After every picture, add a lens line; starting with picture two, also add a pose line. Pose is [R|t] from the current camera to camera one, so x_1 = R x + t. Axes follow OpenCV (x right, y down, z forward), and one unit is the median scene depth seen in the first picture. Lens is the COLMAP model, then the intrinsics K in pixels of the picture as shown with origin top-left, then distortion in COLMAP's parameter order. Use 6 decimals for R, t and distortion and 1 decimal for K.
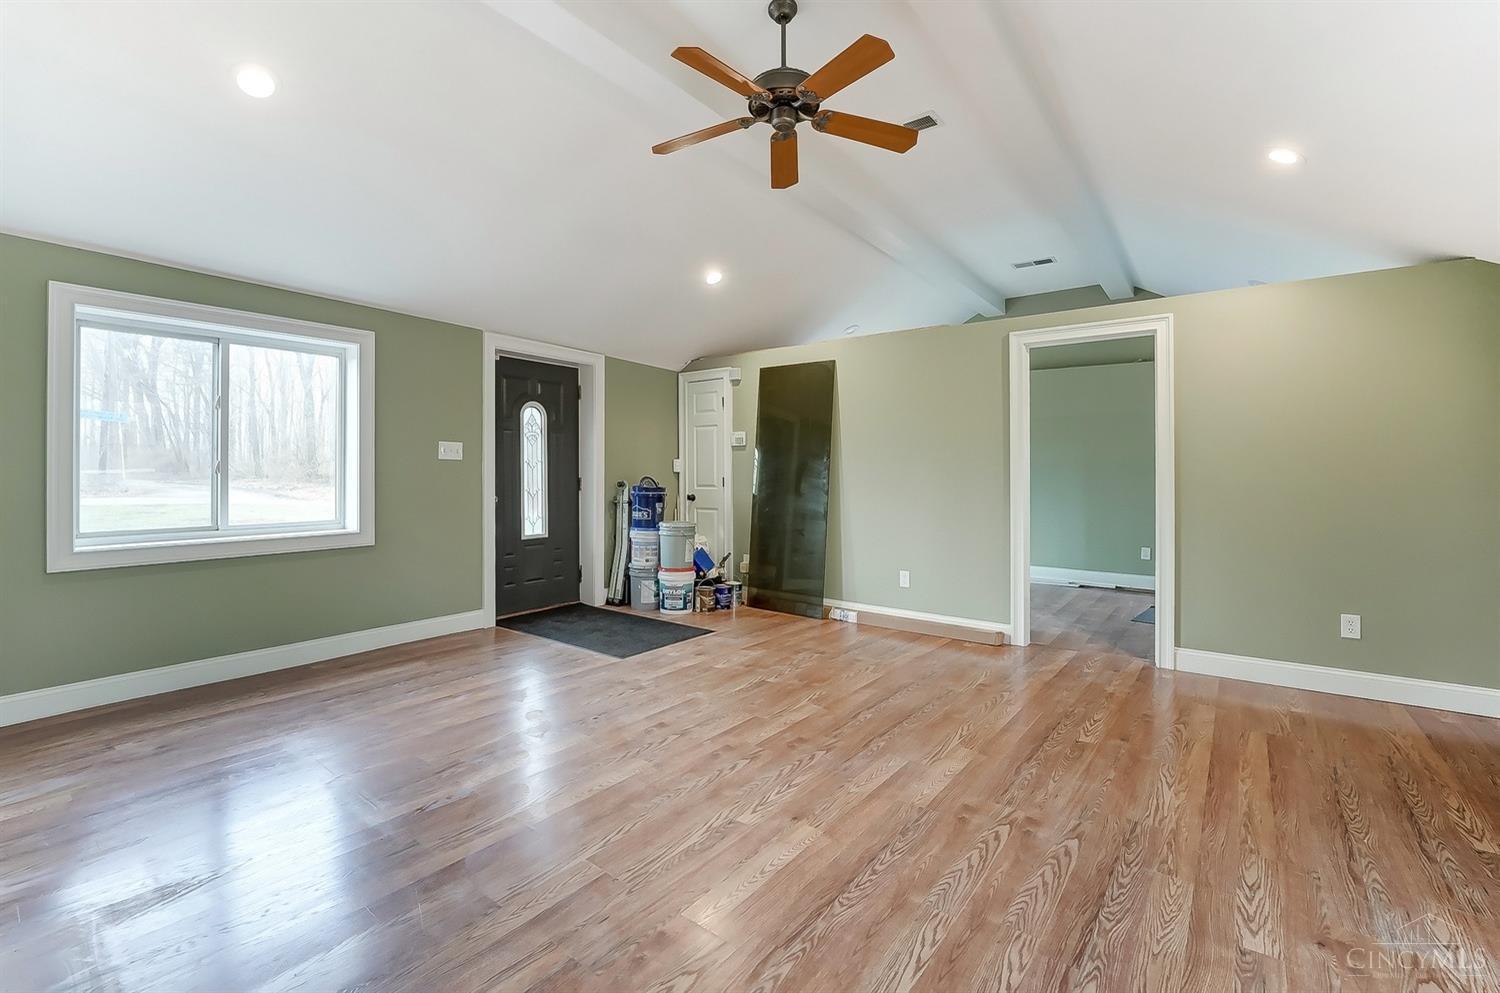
lens RADIAL K [[644.1, 0, 746.7], [0, 644.1, 472.0], [0, 0, 1]] dist [-0.028648, 0.003812]
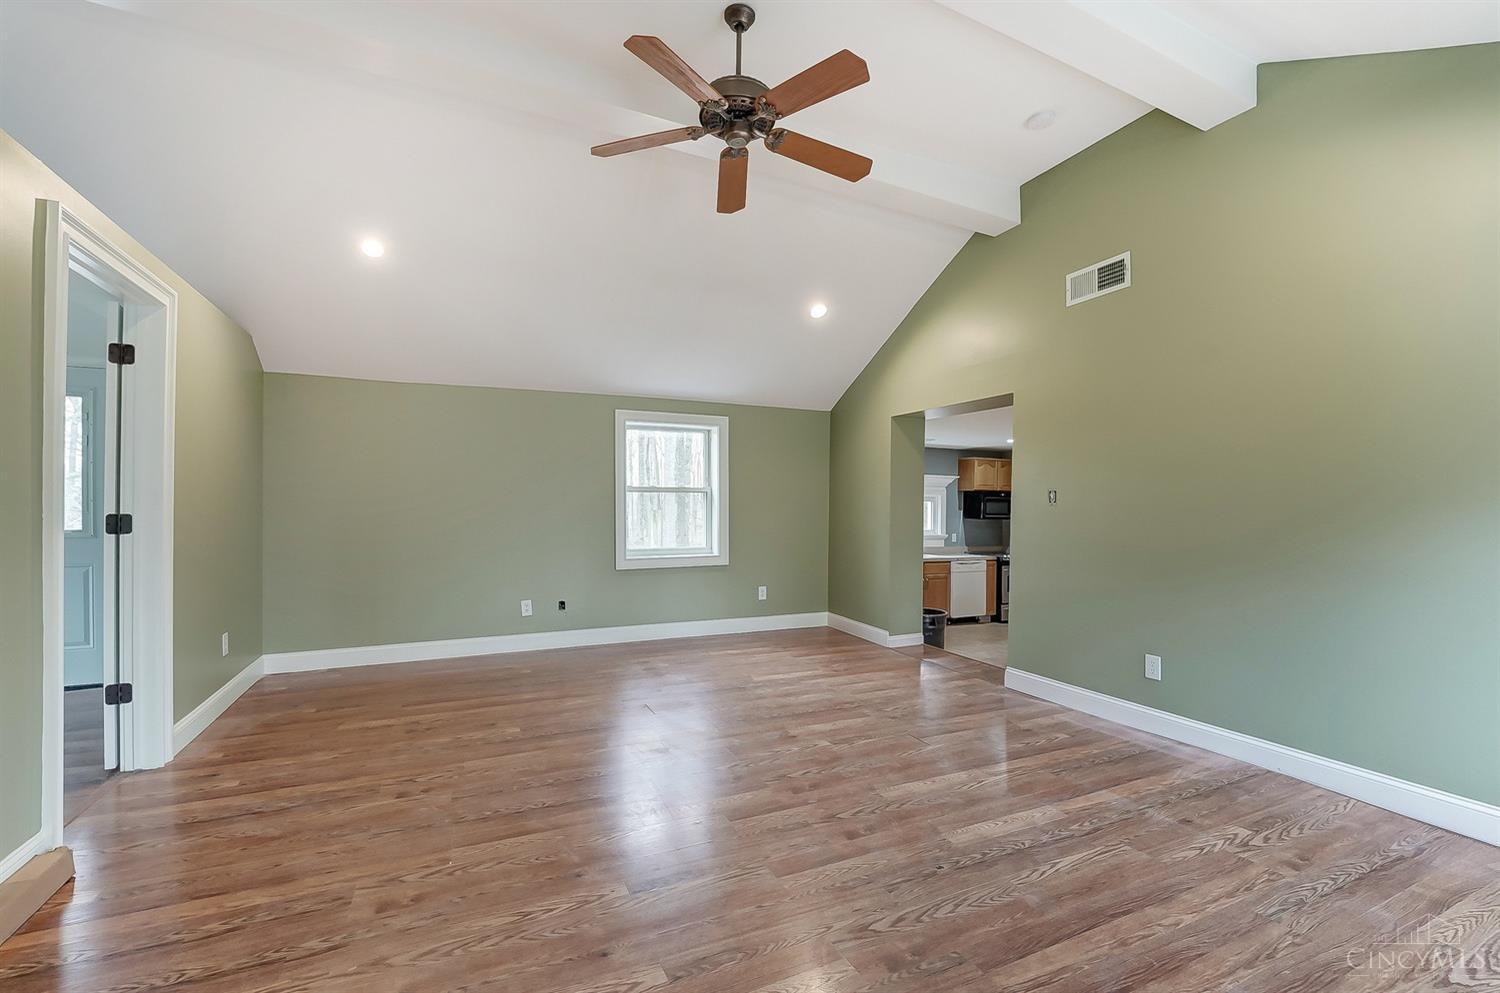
lens RADIAL K [[624.2, 0, 743.4], [0, 624.2, 506.9], [0, 0, 1]] dist [-0.022825, 0.000024]
pose [[-0.890332, -0.011189, 0.455174, -0.356929], [-0.013776, 0.999902, -0.002367, -0.002545], [-0.455103, -0.008378, -0.890399, 1.744735]]
